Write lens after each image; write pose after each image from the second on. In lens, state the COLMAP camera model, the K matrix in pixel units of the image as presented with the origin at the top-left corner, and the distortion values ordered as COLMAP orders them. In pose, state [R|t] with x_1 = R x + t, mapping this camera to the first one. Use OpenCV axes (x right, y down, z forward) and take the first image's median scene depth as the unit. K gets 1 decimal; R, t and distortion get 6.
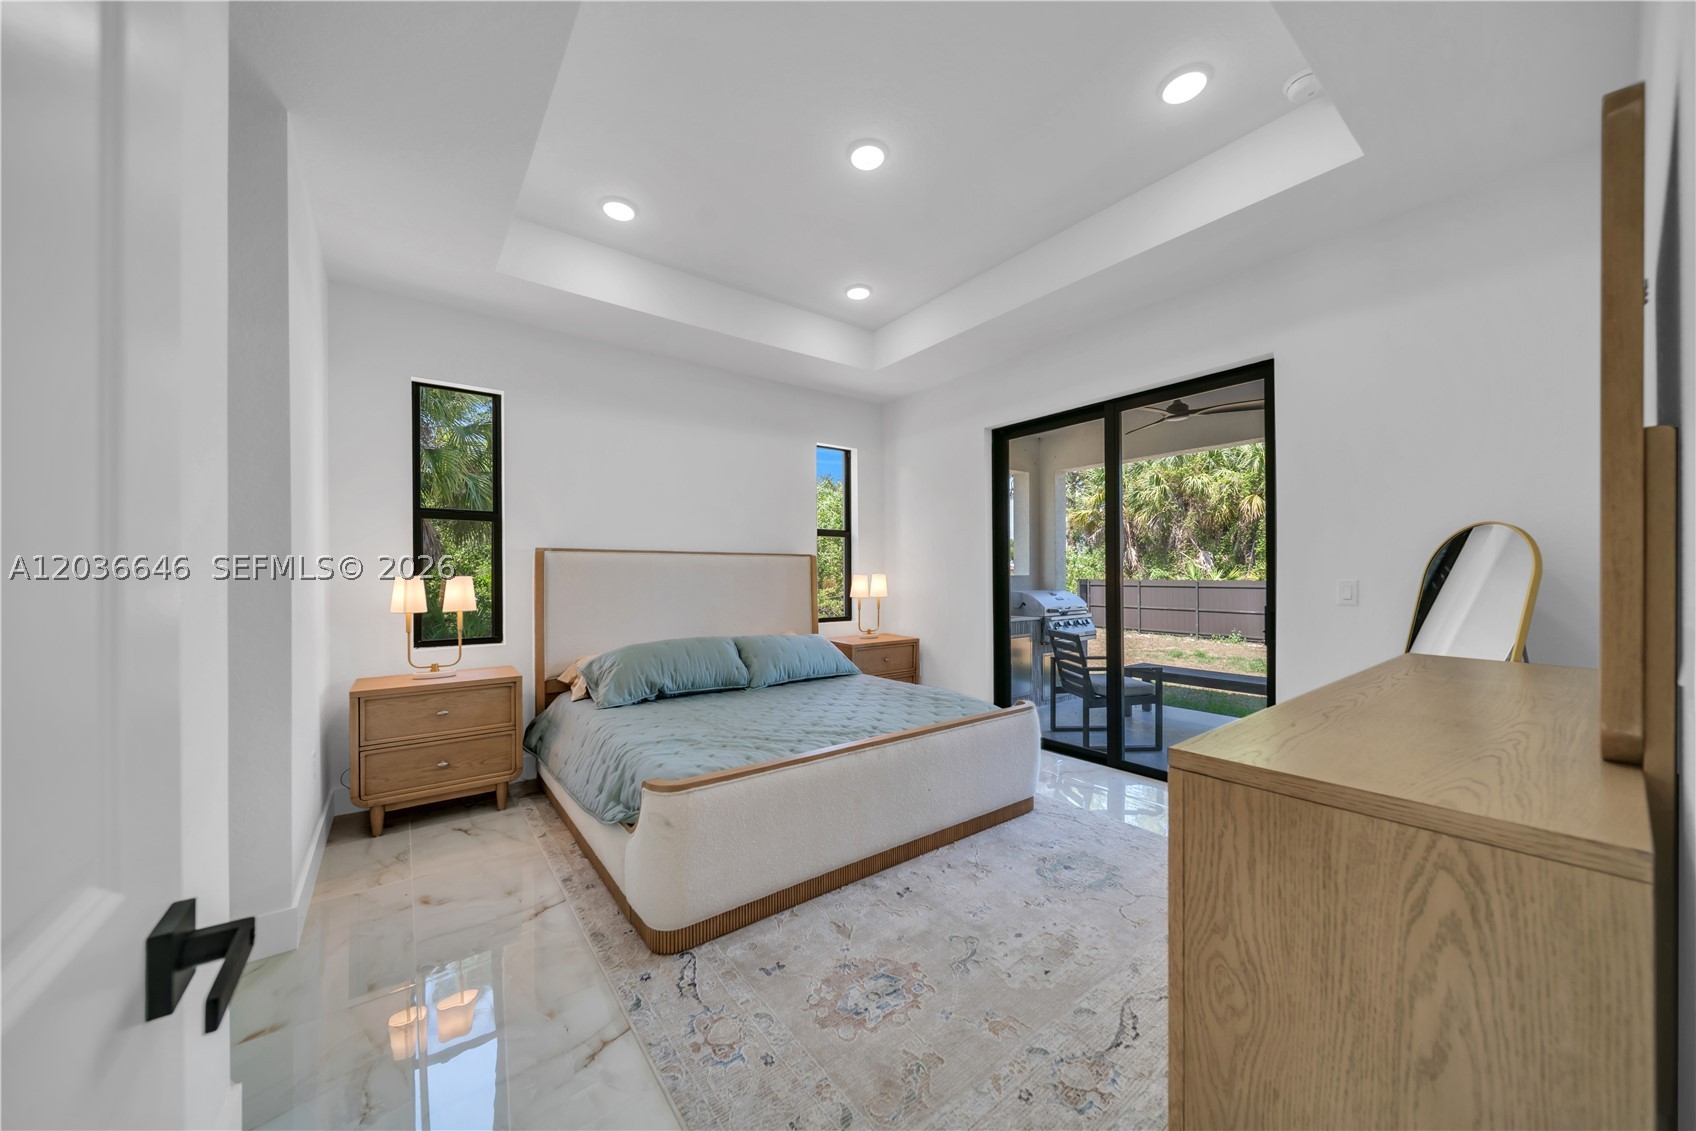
lens RADIAL K [[585.9, 0, 848.7], [0, 585.9, 575.0], [0, 0, 1]] dist [-0.000340, -0.000730]
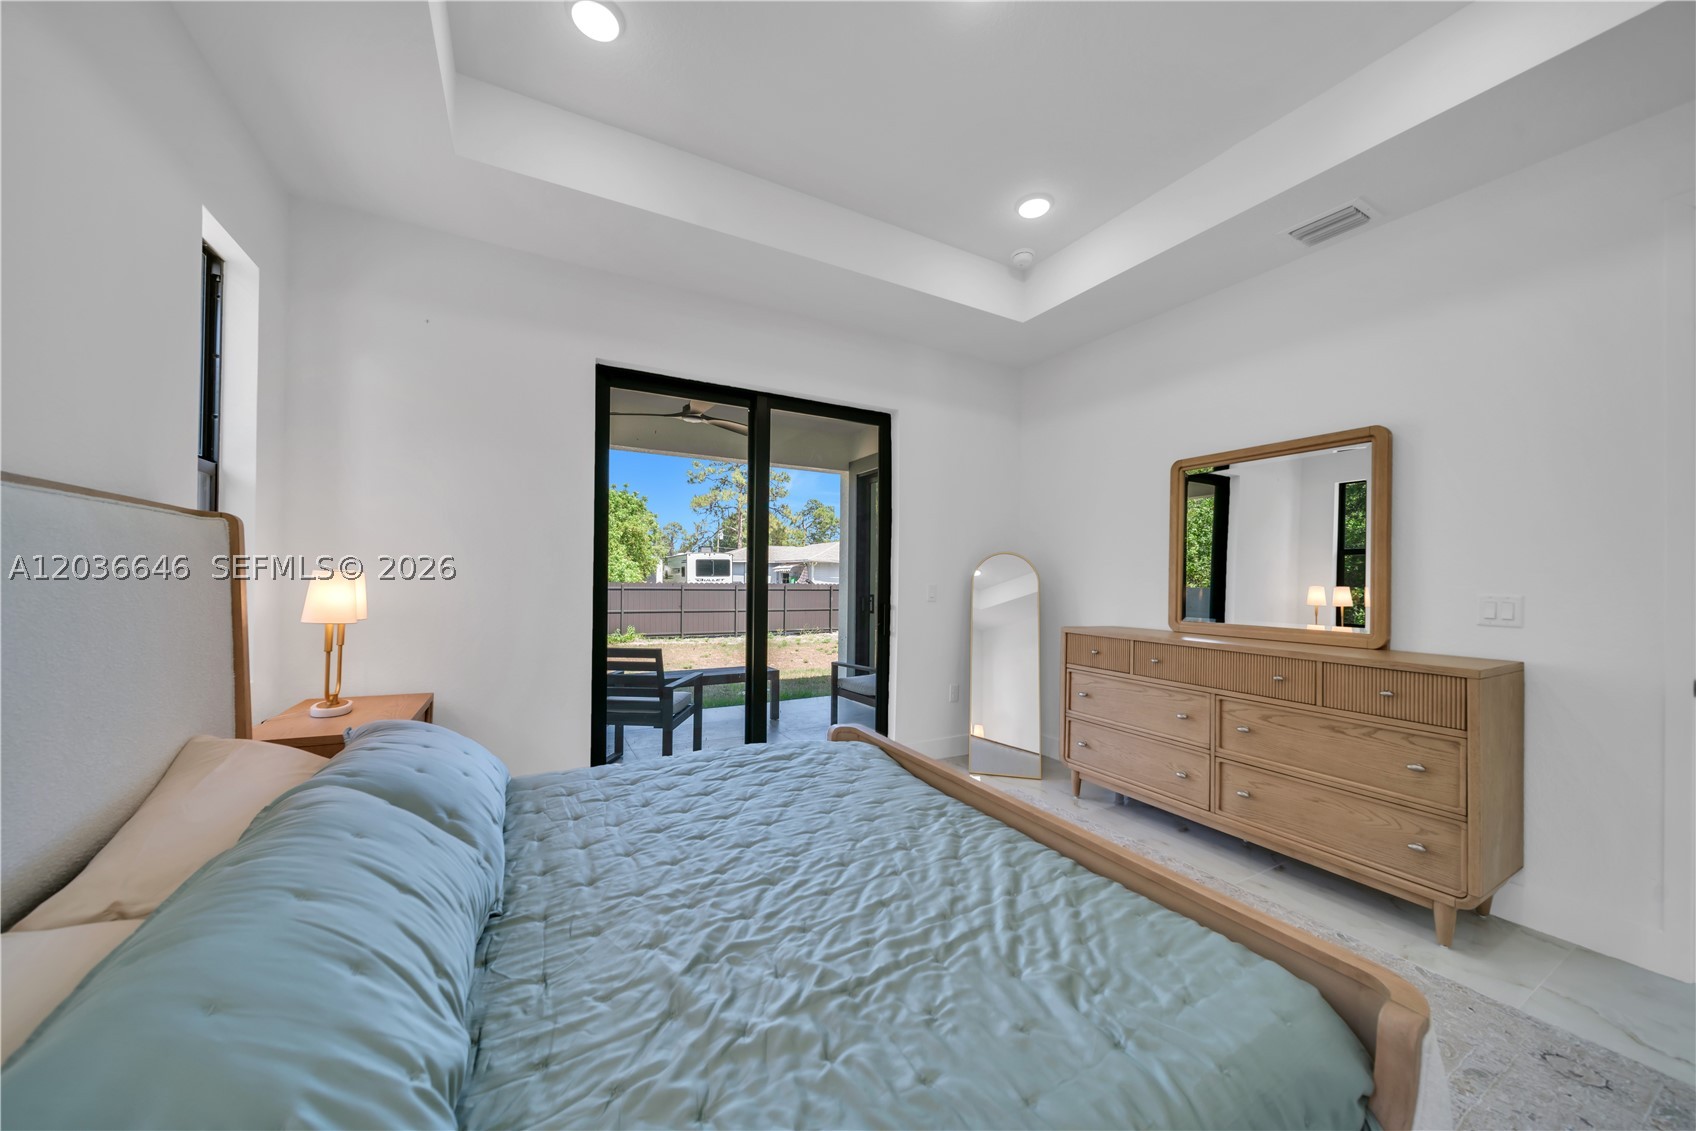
lens RADIAL K [[585.9, 0, 848.7], [0, 585.9, 575.0], [0, 0, 1]] dist [-0.000340, -0.000730]
pose [[0.141201, 0.008682, 0.989943, -0.404668], [-0.012579, 0.999897, -0.006975, -0.000372], [-0.989901, -0.011467, 0.141296, 0.635211]]
